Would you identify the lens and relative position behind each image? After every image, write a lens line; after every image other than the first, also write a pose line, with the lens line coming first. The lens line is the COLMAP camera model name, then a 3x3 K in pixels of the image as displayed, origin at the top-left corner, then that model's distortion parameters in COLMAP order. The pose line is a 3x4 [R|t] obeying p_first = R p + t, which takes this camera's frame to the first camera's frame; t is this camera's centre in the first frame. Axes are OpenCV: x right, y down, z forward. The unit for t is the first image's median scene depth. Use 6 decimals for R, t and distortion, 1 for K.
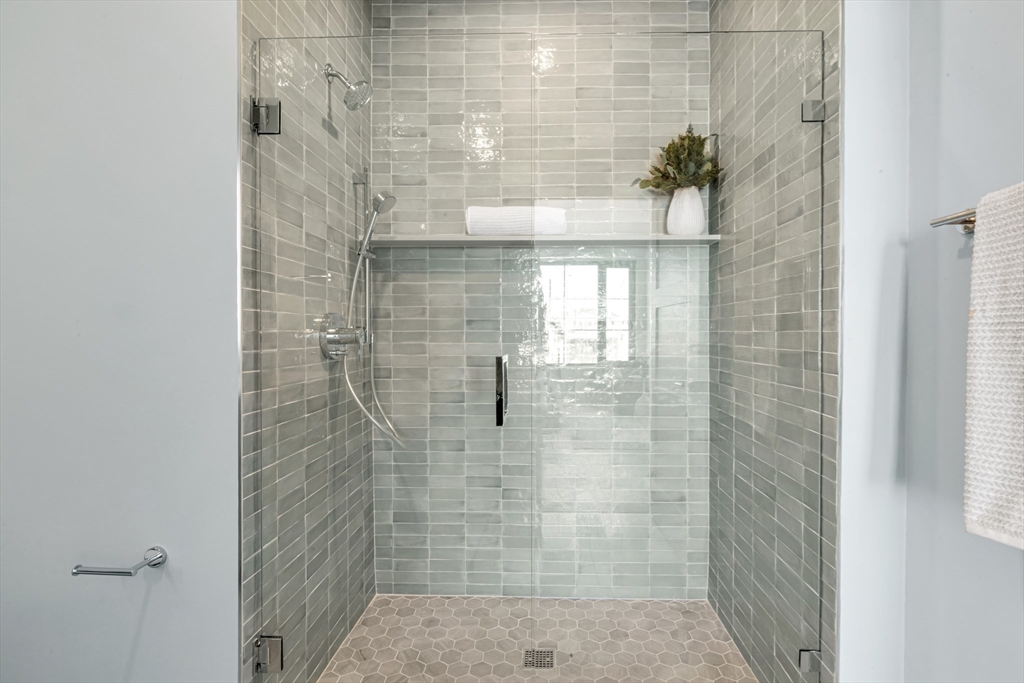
lens RADIAL K [[484.8, 0, 535.0], [0, 484.8, 336.3], [0, 0, 1]] dist [0.000187, 0.000000]
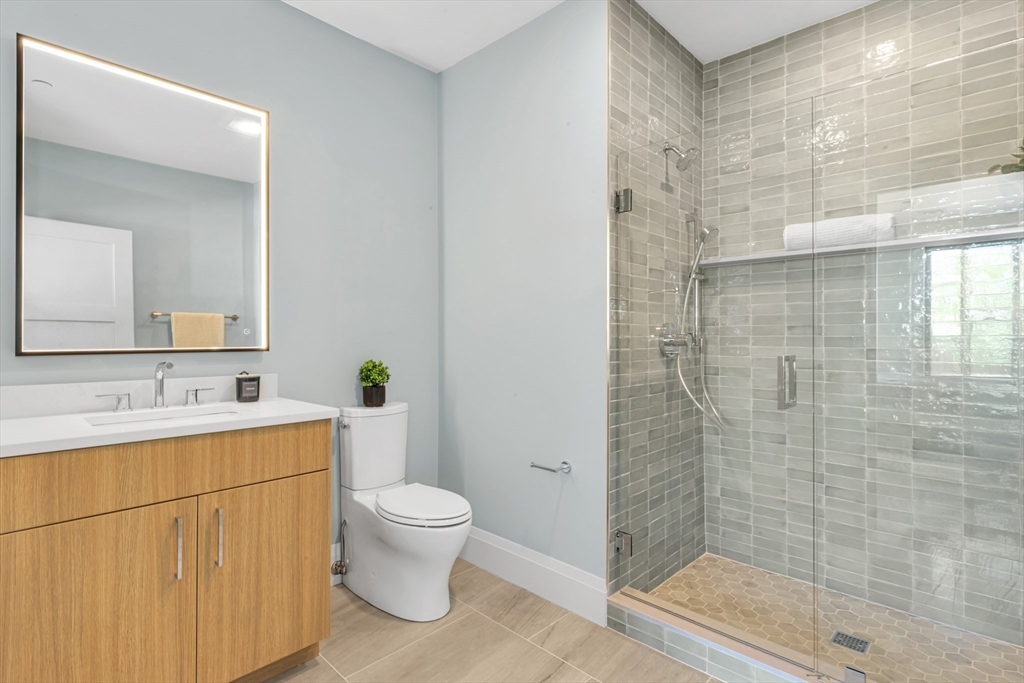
lens RADIAL K [[503.8, 0, 512.0], [0, 503.8, 341.5], [0, 0, 1]] dist [0.001935, 0.000111]
pose [[0.735989, 0.004591, -0.676978, 0.187565], [-0.003452, 0.999989, 0.003028, 0.000489], [0.676985, 0.000108, 0.735997, -0.292304]]
